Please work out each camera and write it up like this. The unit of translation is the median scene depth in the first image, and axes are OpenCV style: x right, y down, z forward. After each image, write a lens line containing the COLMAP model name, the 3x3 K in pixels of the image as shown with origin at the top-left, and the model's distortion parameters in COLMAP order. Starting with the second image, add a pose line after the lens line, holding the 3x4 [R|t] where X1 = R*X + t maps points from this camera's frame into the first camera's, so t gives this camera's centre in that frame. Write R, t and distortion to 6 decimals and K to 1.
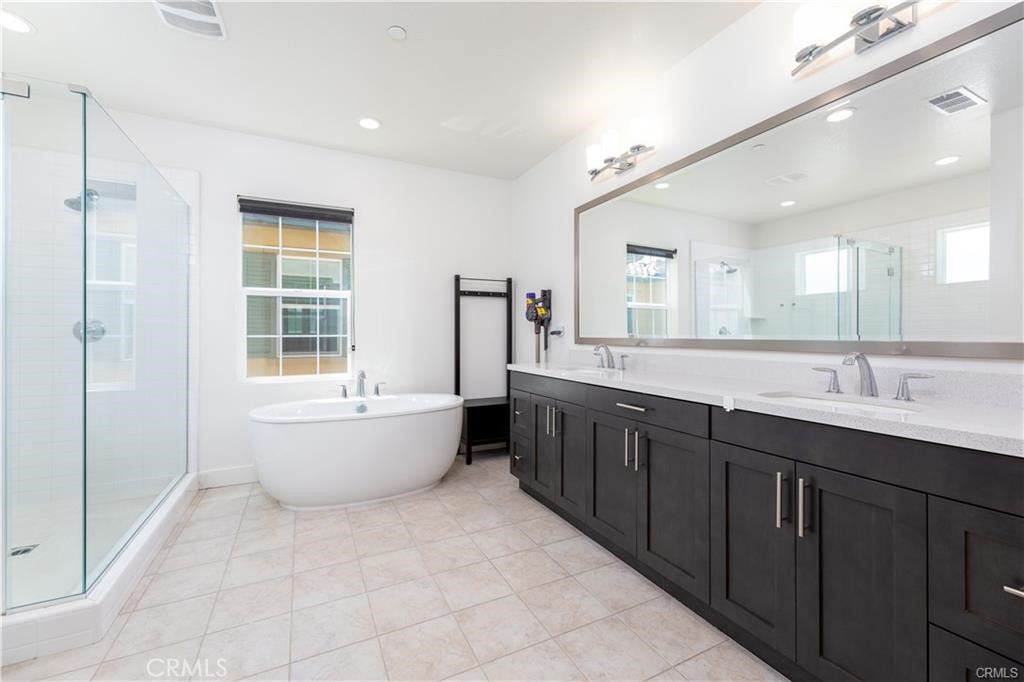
lens RADIAL K [[414.1, 0, 506.5], [0, 414.1, 334.5], [0, 0, 1]] dist [0.000195, -0.000475]
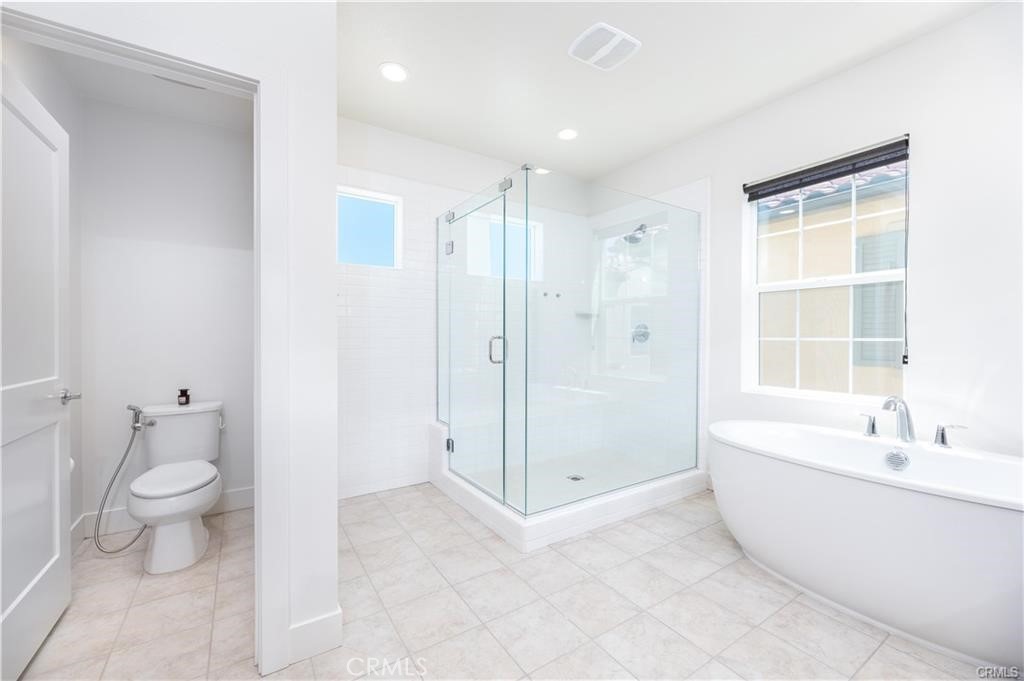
lens RADIAL K [[414.1, 0, 505.4], [0, 414.1, 338.7], [0, 0, 1]] dist [0.000195, -0.000475]
pose [[0.096222, 0.006488, -0.995339, 0.202333], [-0.002034, 0.999978, 0.006322, -0.001022], [0.995358, 0.001416, 0.096233, 0.384042]]
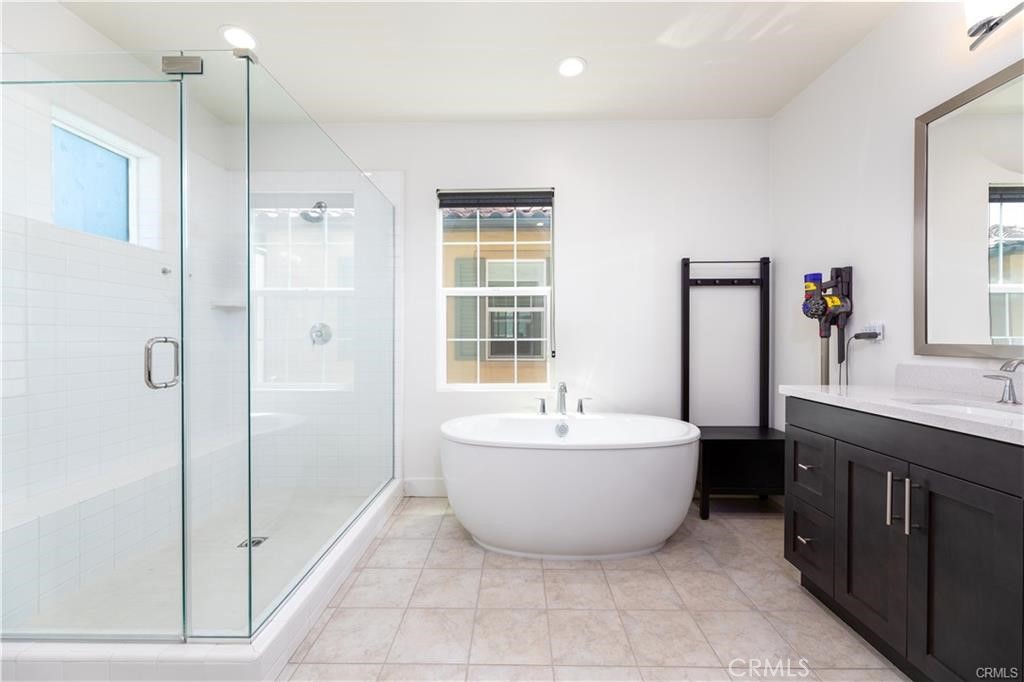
lens RADIAL K [[414.1, 0, 506.2], [0, 414.1, 337.7], [0, 0, 1]] dist [0.000195, -0.000475]
pose [[0.884964, 0.000990, -0.465659, -0.070556], [-0.001001, 0.999999, 0.000225, -0.000657], [0.465659, 0.000267, 0.884964, 0.235404]]
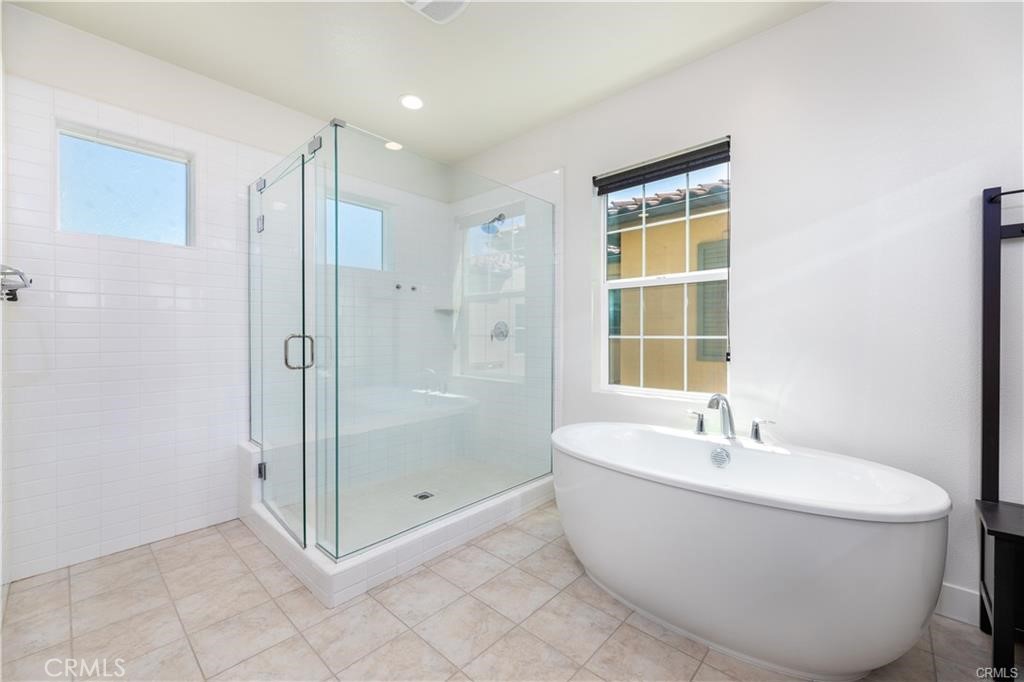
lens RADIAL K [[414.1, 0, 514.6], [0, 414.1, 336.0], [0, 0, 1]] dist [0.000195, -0.000475]
pose [[0.353016, 0.005697, -0.935600, 0.115357], [-0.001139, 0.999983, 0.005659, -0.002566], [0.935616, -0.000932, 0.353017, 0.518110]]
